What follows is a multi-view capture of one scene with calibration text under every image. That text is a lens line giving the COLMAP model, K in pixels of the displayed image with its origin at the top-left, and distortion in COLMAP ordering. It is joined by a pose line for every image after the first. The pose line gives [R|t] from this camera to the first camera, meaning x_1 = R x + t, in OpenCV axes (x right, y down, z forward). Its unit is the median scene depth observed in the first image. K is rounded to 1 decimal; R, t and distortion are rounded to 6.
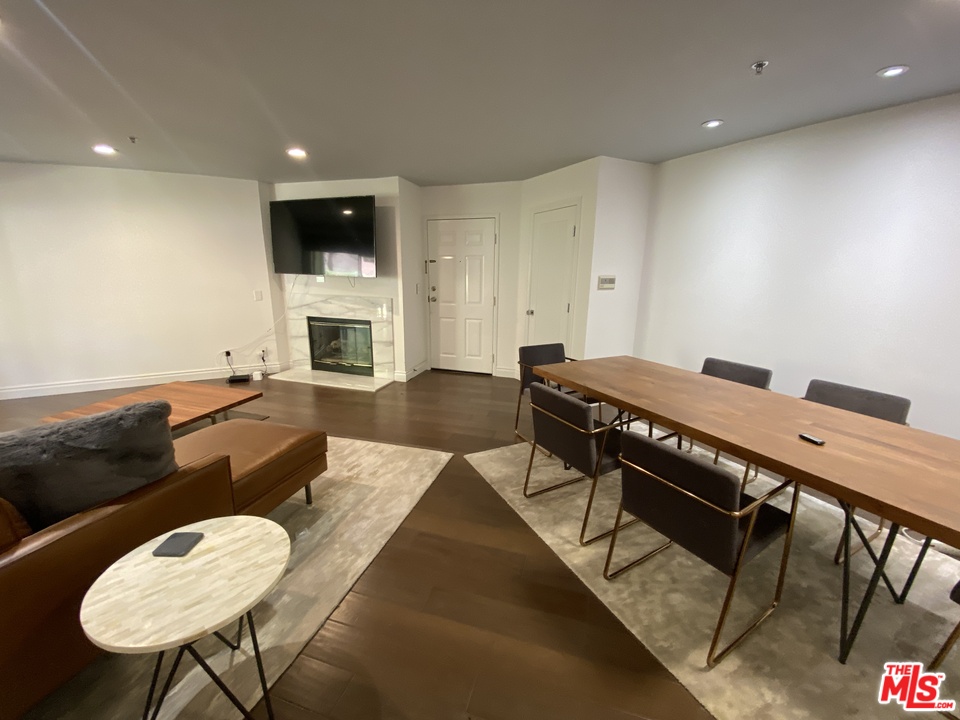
lens RADIAL K [[389.2, 0, 476.2], [0, 389.2, 360.7], [0, 0, 1]] dist [0.015157, -0.016252]
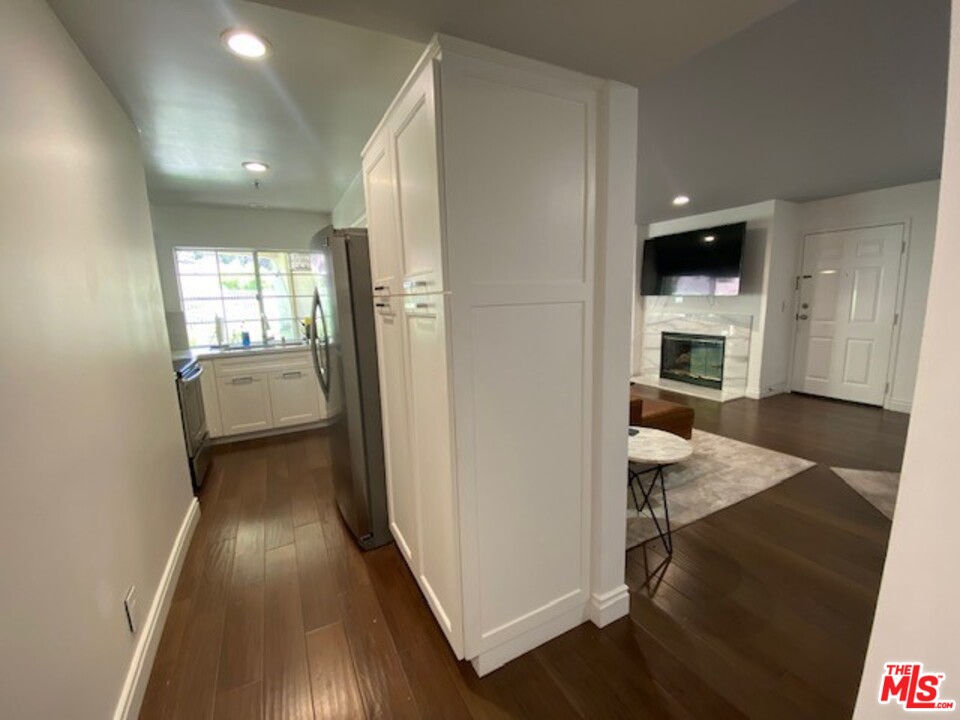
lens RADIAL K [[389.2, 0, 476.2], [0, 389.2, 360.7], [0, 0, 1]] dist [0.015157, -0.016252]
pose [[0.703567, 0.078057, -0.706329, 0.007686], [-0.123018, 0.992321, -0.012876, 0.058404], [0.699900, 0.095950, 0.707766, -0.216675]]
